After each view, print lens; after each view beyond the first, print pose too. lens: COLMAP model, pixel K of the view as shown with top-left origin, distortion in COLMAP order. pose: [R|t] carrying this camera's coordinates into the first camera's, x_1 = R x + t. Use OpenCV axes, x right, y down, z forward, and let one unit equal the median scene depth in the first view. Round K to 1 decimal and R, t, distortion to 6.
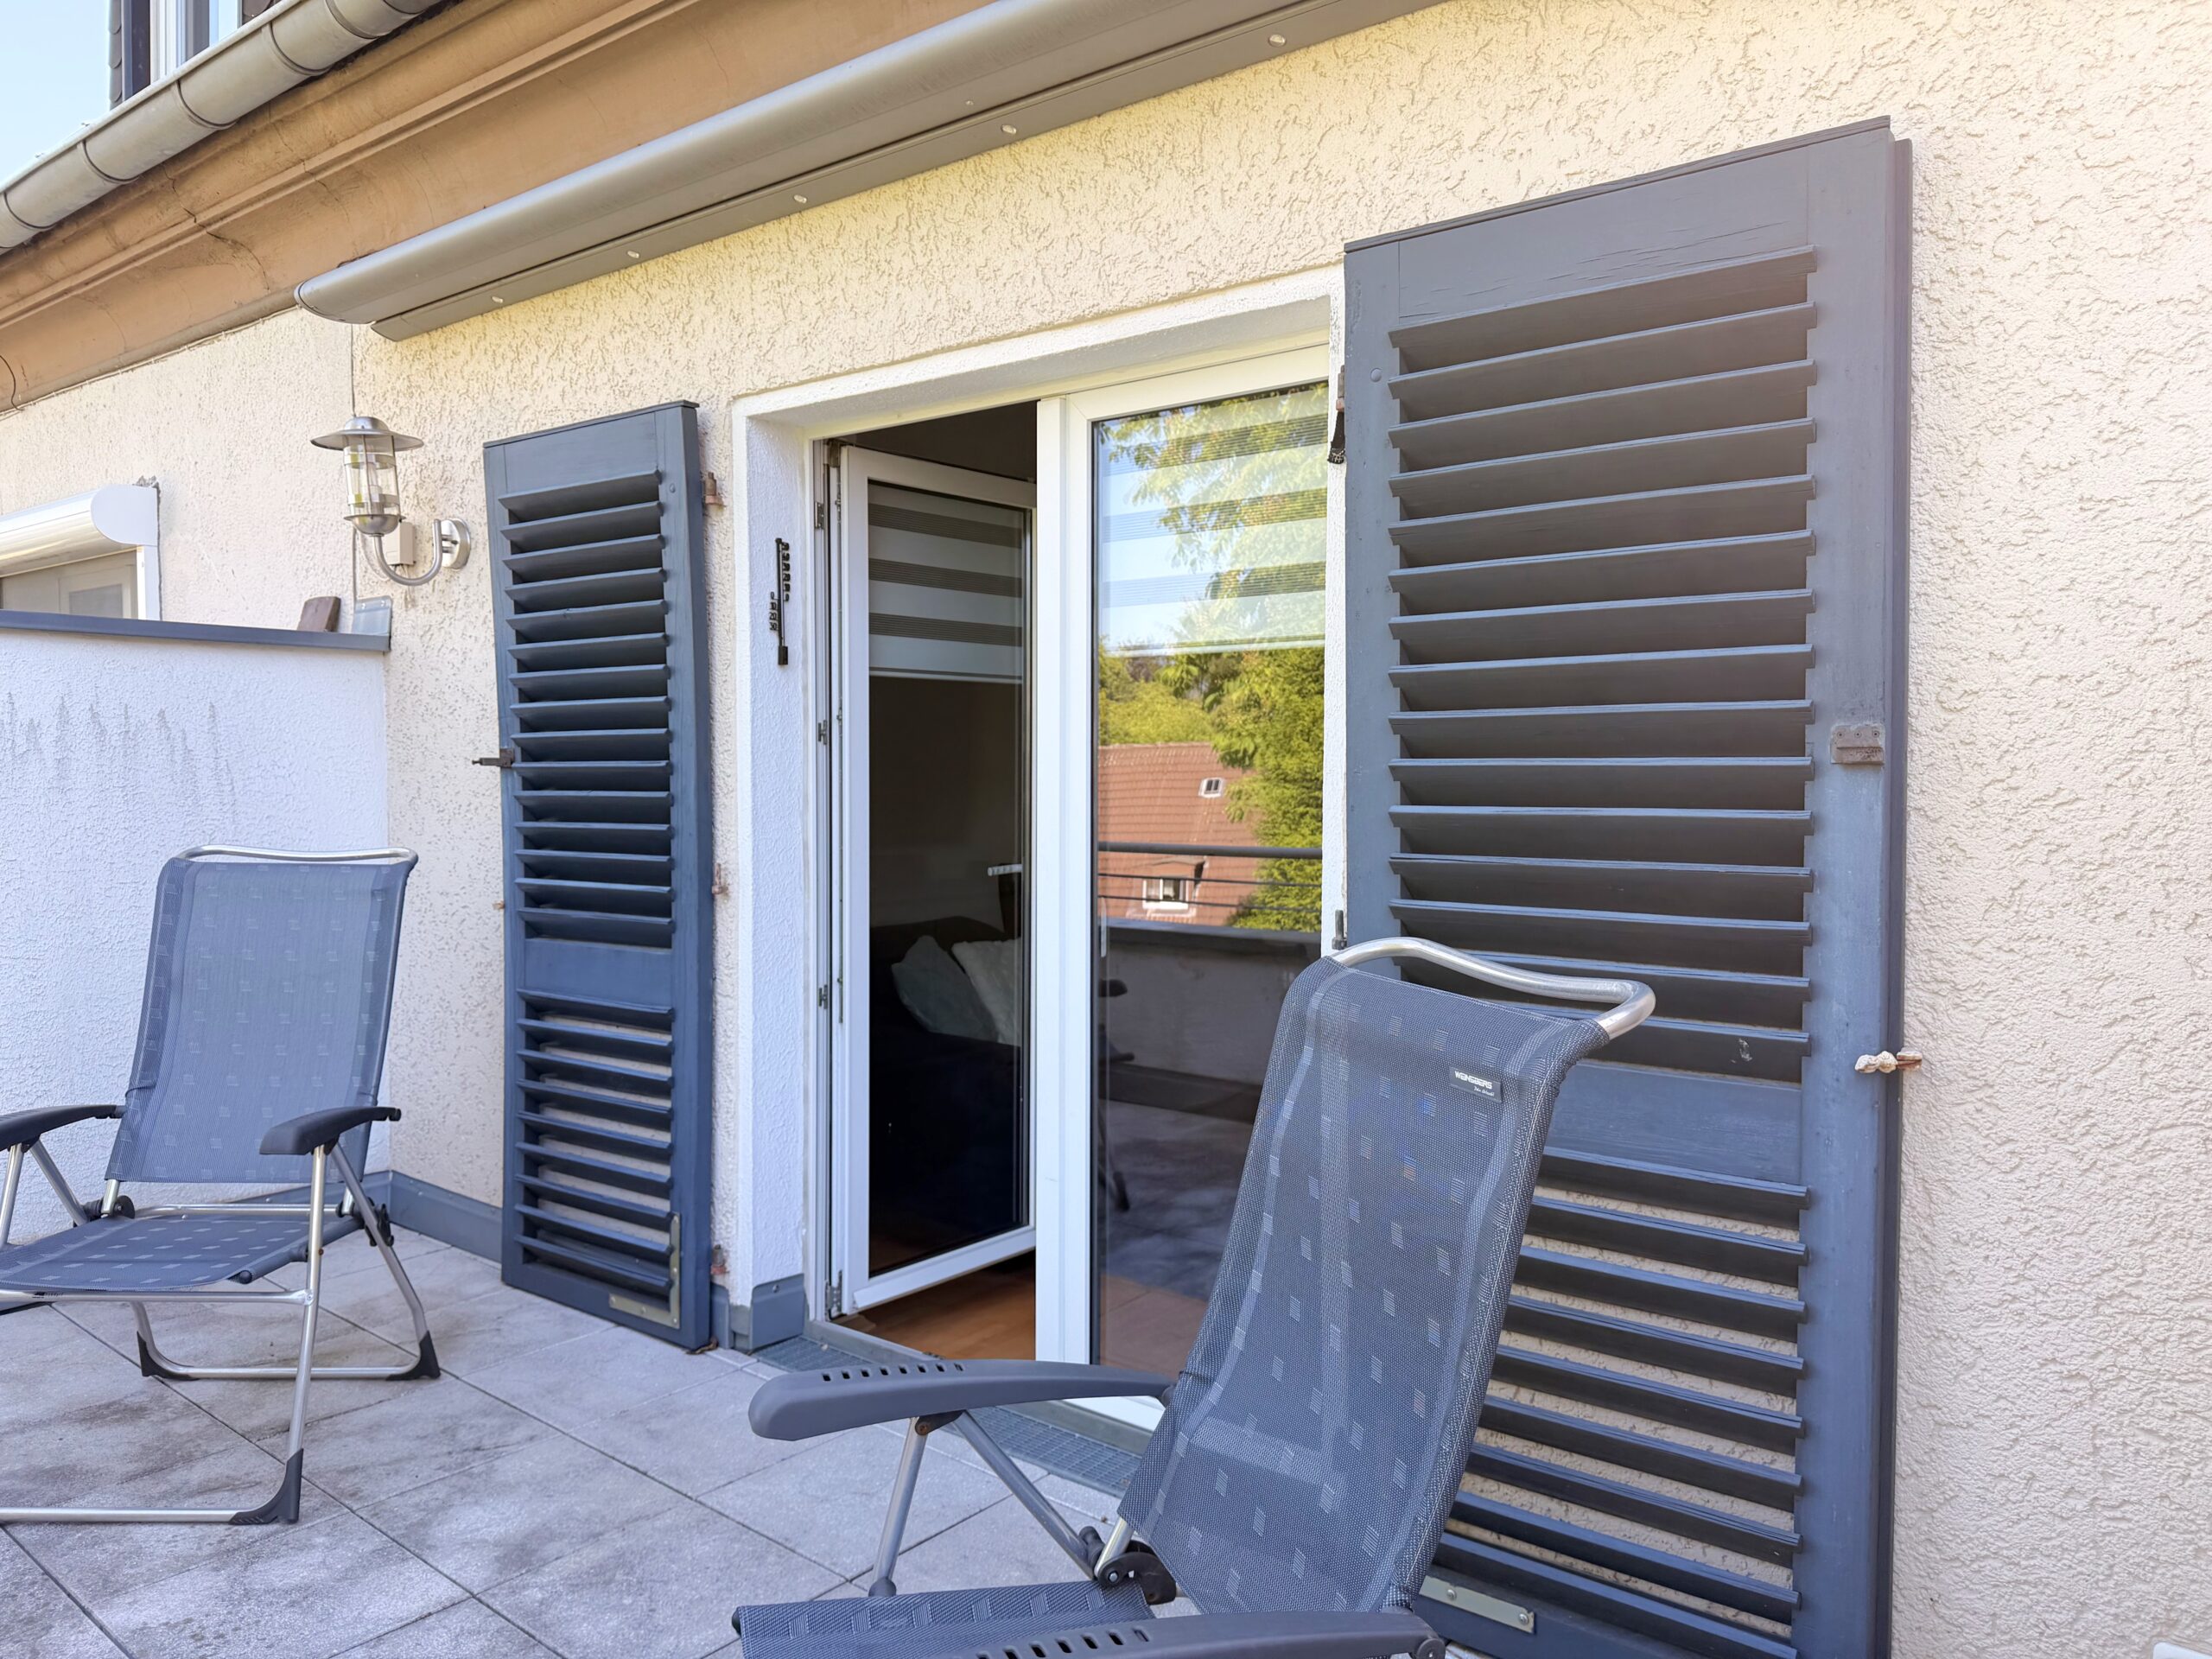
lens RADIAL K [[1579.4, 0, 1106.0], [0, 1579.4, 829.5], [0, 0, 1]] dist [-0.001607, -0.001083]
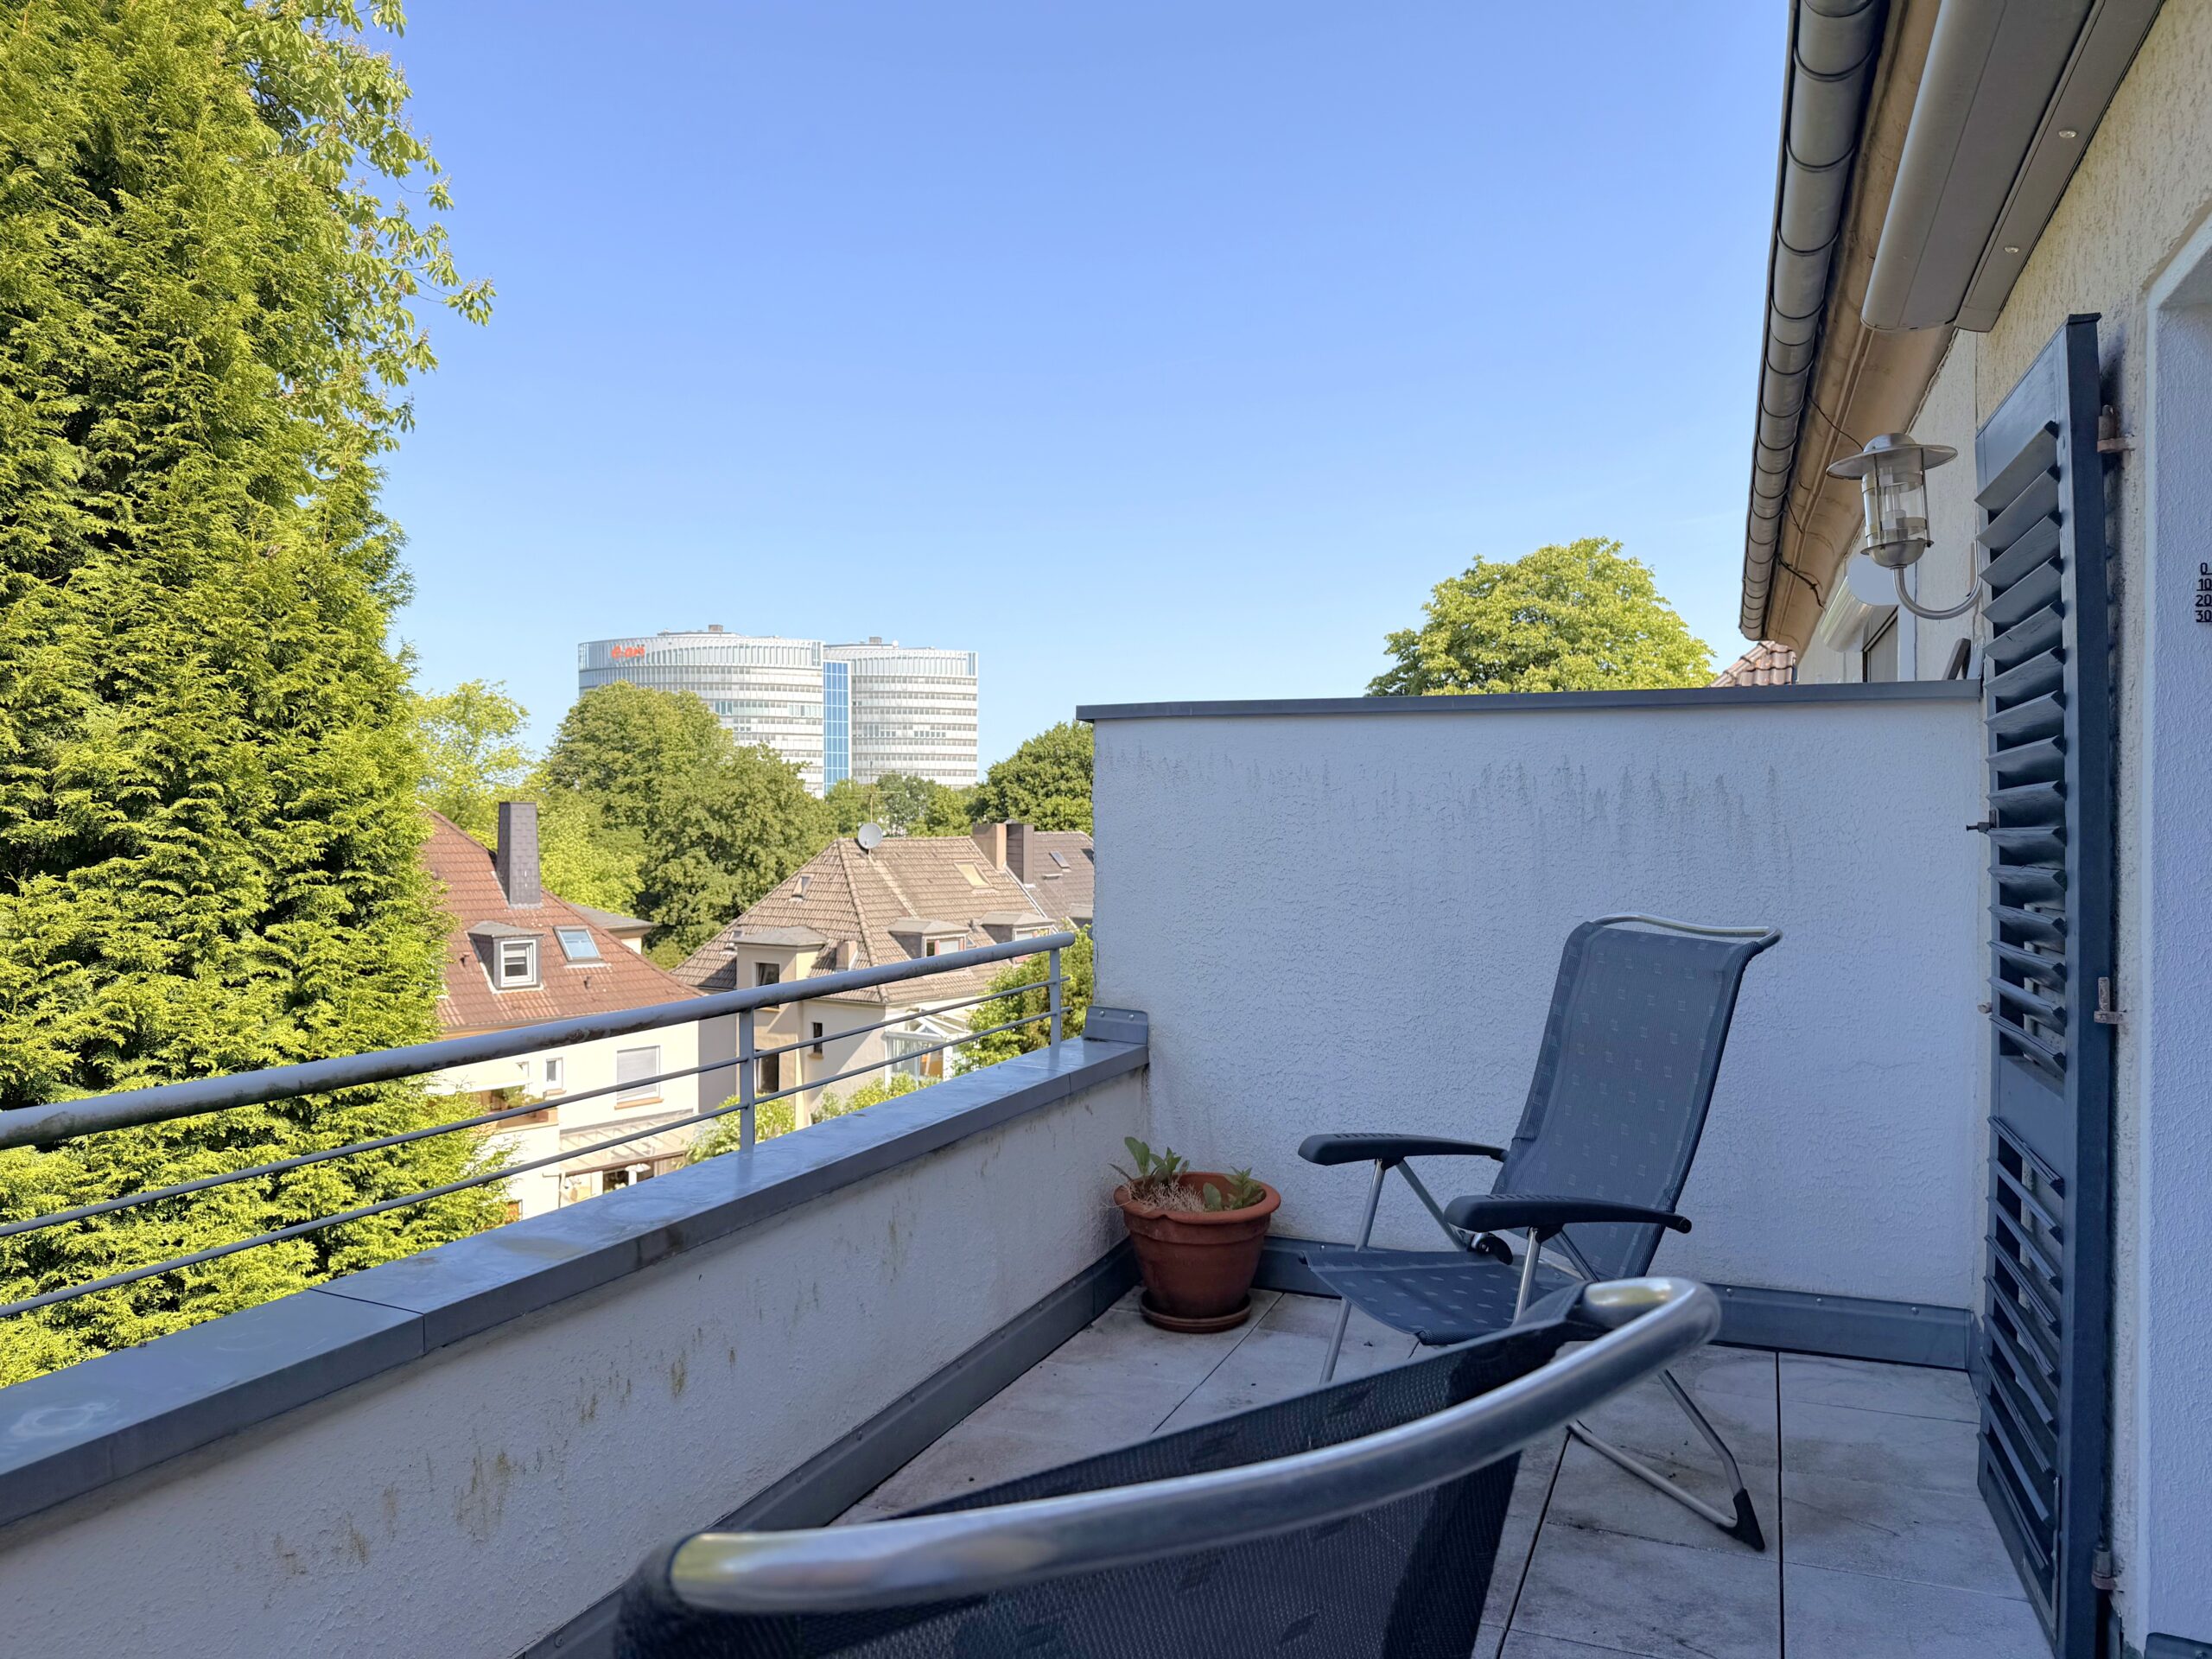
lens RADIAL K [[1536.6, 0, 1106.0], [0, 1536.6, 829.5], [0, 0, 1]] dist [0.004233, -0.037894]
pose [[0.255045, 0.002917, -0.966925, 0.284840], [-0.038754, 0.999223, -0.007208, -0.022288], [0.966152, 0.039311, 0.254959, 0.432185]]
